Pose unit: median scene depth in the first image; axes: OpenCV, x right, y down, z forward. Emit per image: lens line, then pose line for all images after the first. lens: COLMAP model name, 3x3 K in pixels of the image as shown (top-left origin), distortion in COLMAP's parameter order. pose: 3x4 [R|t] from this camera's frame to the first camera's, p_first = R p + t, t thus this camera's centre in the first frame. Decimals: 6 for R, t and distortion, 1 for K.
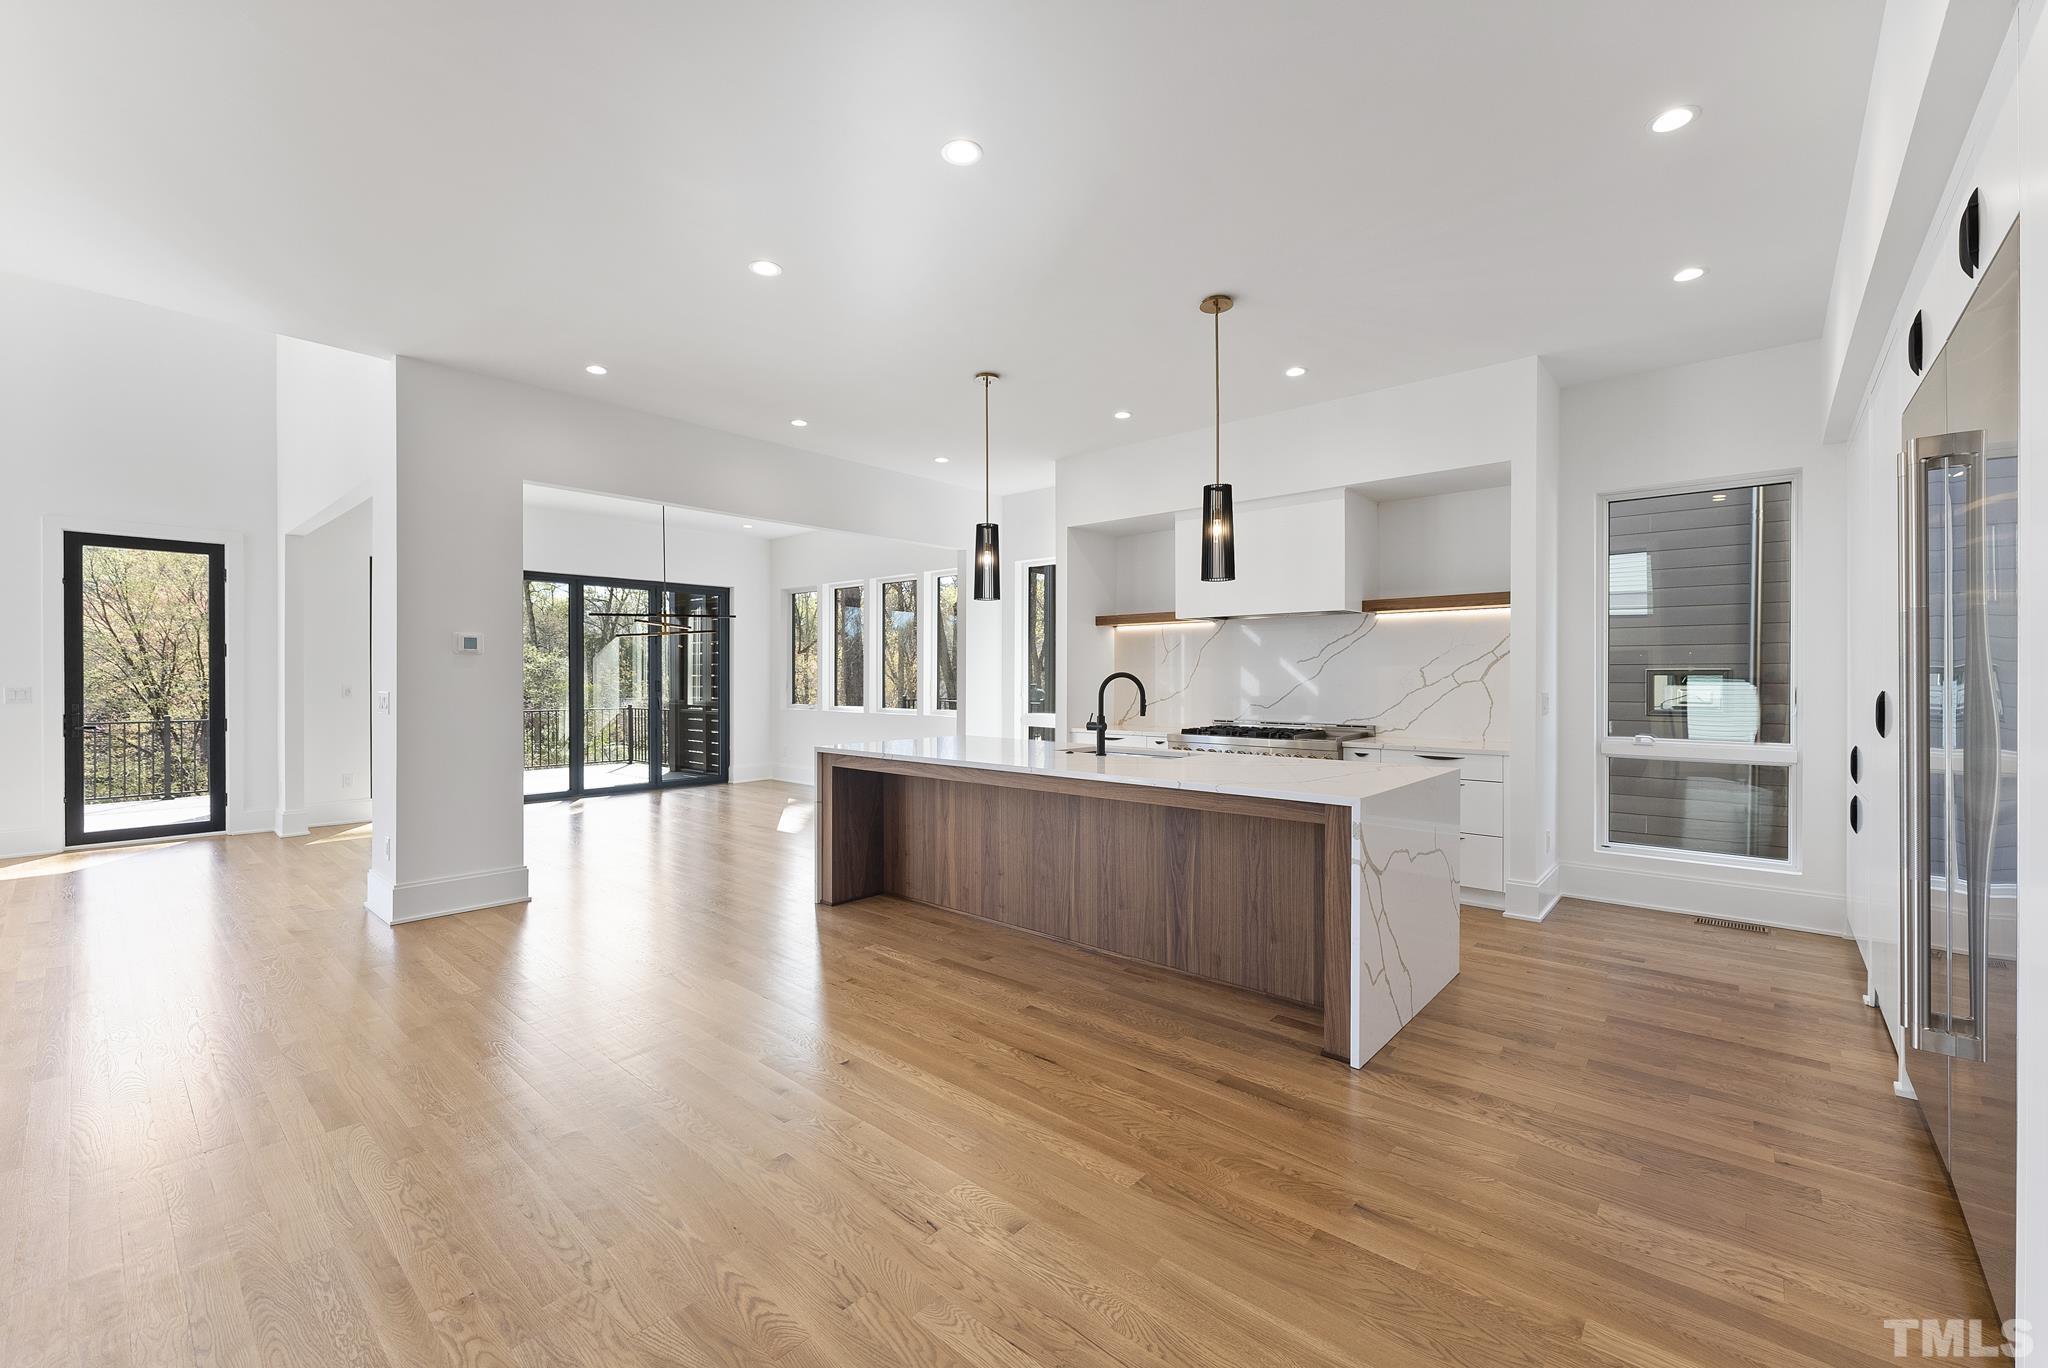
lens RADIAL K [[816.4, 0, 1010.3], [0, 816.4, 678.5], [0, 0, 1]] dist [0.000803, 0.000871]
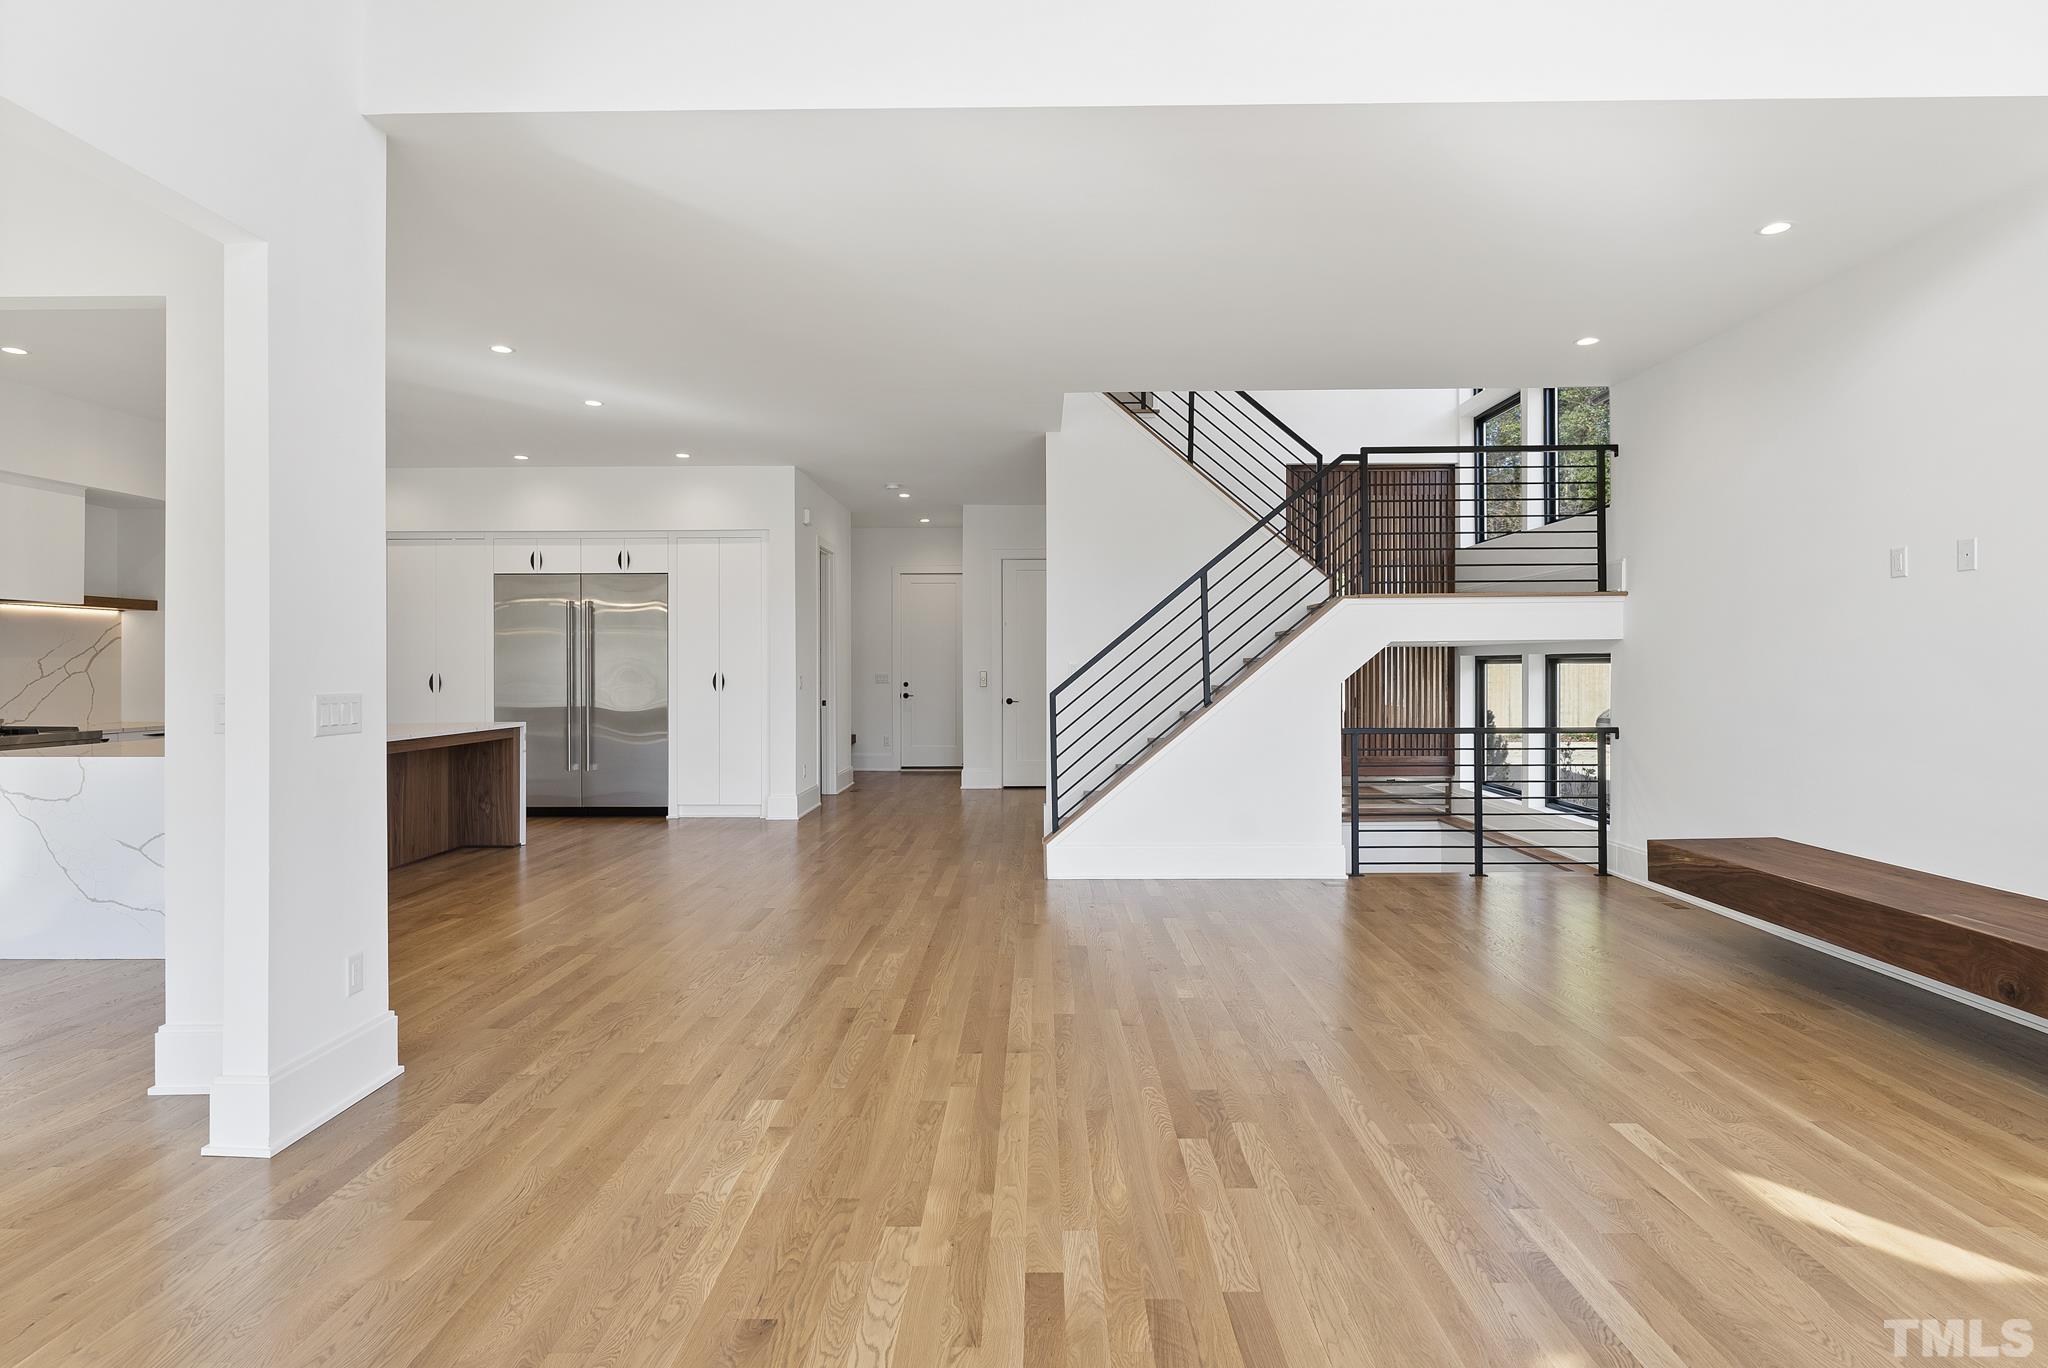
lens RADIAL K [[1019.4, 0, 1024.4], [0, 1019.4, 668.8], [0, 0, 1]] dist [0.000599, 0.000032]
pose [[-0.637985, -0.001634, 0.770047, -1.857909], [0.002189, 0.999990, 0.003935, -0.005719], [-0.770046, 0.004196, -0.637975, 1.242304]]
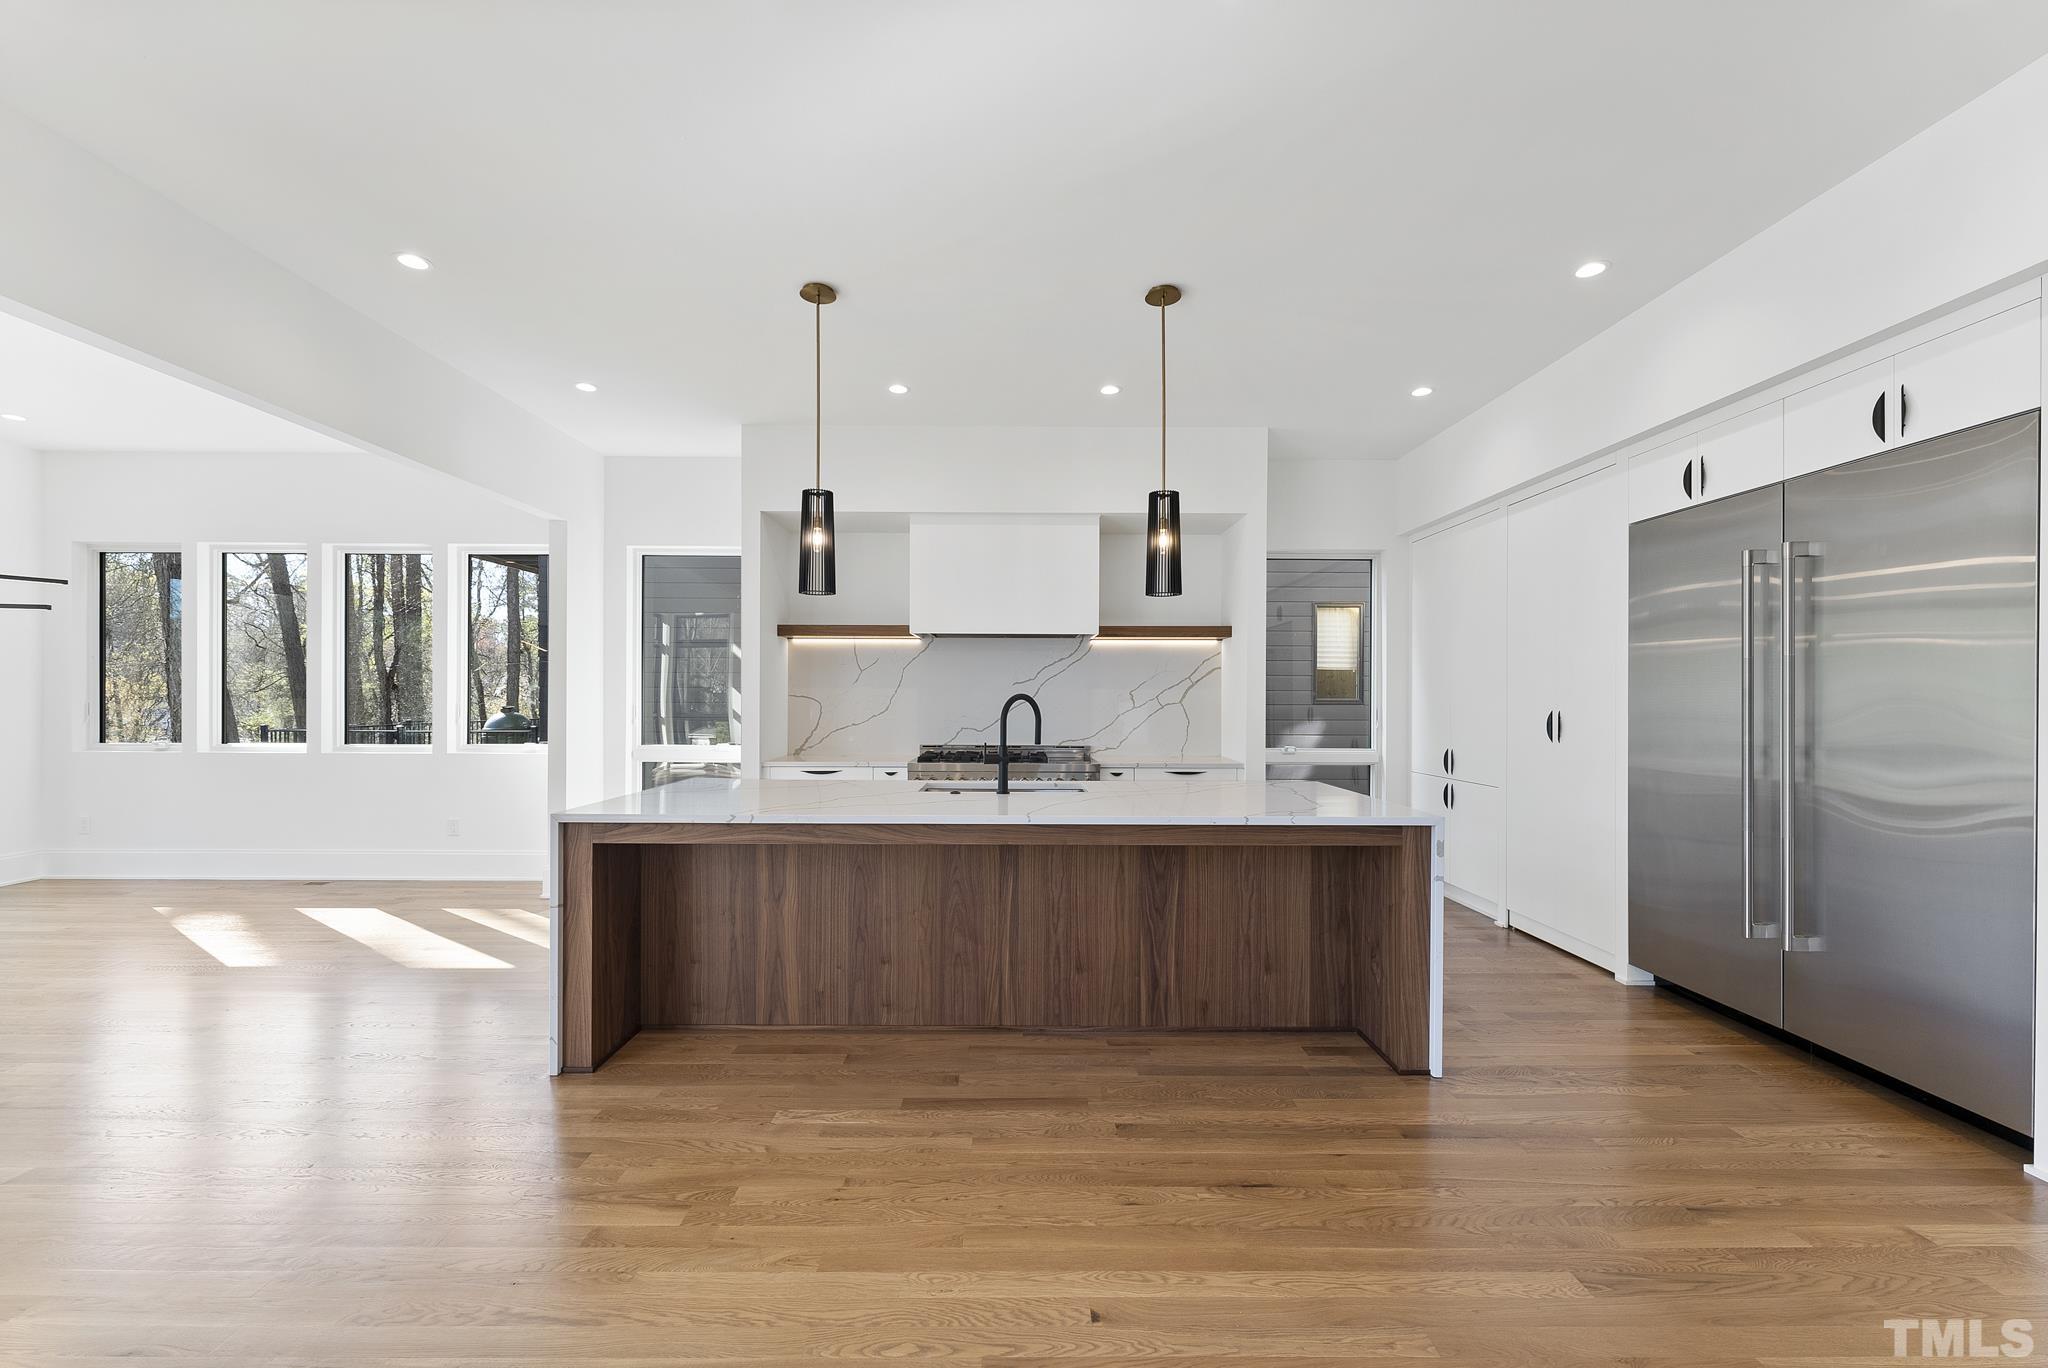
lens RADIAL K [[816.4, 0, 1013.7], [0, 816.4, 700.7], [0, 0, 1]] dist [0.000803, 0.000871]
pose [[0.752130, 0.001408, 0.659013, -0.478785], [-0.002455, 0.999997, 0.000666, -0.001168], [-0.659010, -0.002119, 0.752131, 0.412225]]
